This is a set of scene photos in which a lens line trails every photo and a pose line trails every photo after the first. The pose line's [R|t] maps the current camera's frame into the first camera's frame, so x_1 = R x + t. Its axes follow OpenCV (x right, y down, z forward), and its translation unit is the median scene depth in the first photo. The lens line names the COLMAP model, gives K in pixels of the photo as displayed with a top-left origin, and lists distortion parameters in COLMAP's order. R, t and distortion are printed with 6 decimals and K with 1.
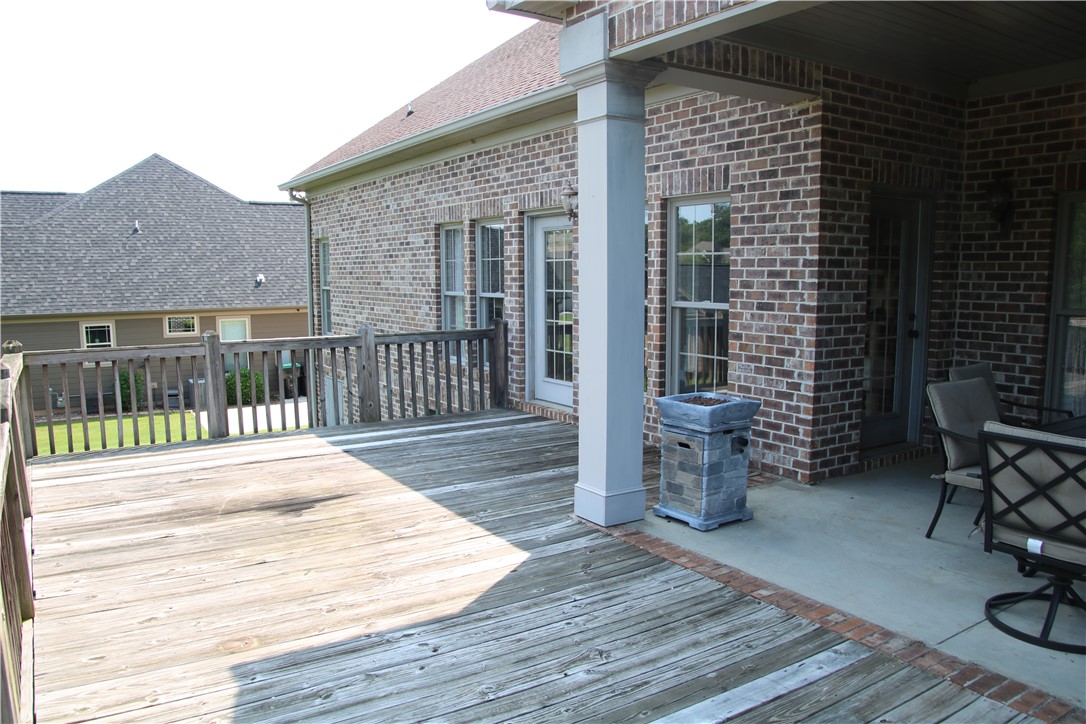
lens RADIAL K [[797.4, 0, 548.4], [0, 797.4, 372.6], [0, 0, 1]] dist [-0.109851, 0.043741]
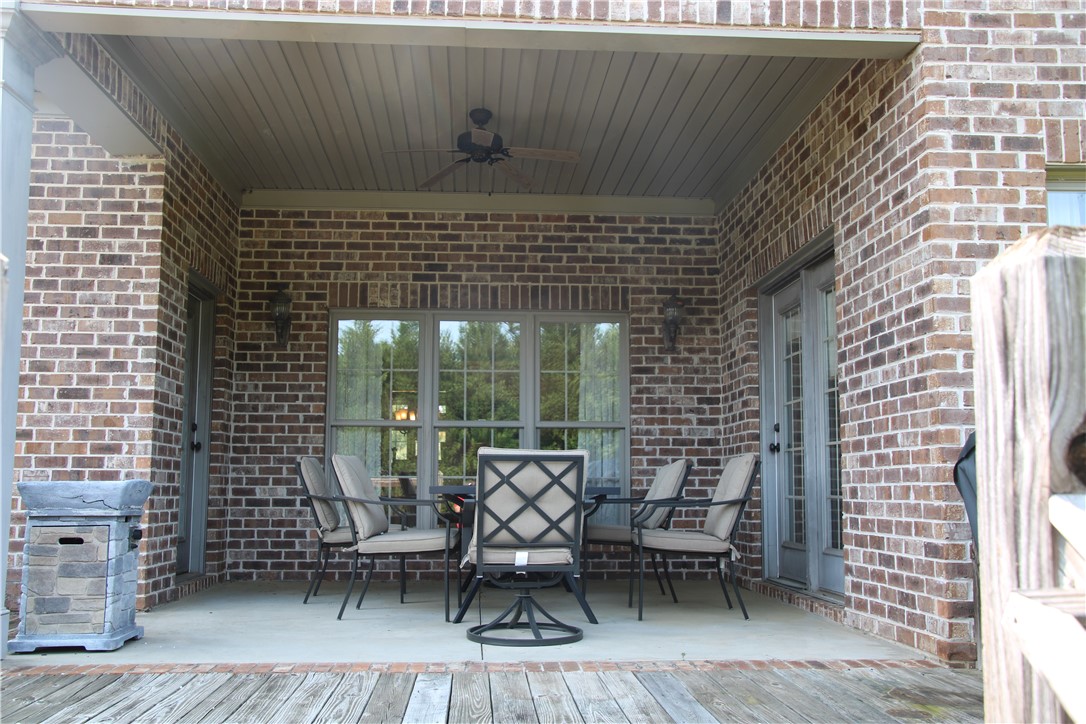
lens RADIAL K [[968.7, 0, 523.2], [0, 968.7, 374.8], [0, 0, 1]] dist [-0.019426, 0.054439]
pose [[0.507631, 0.100737, 0.855665, -0.334194], [0.105989, 0.978296, -0.178053, 0.120740], [-0.855031, 0.181077, 0.485936, 0.145632]]
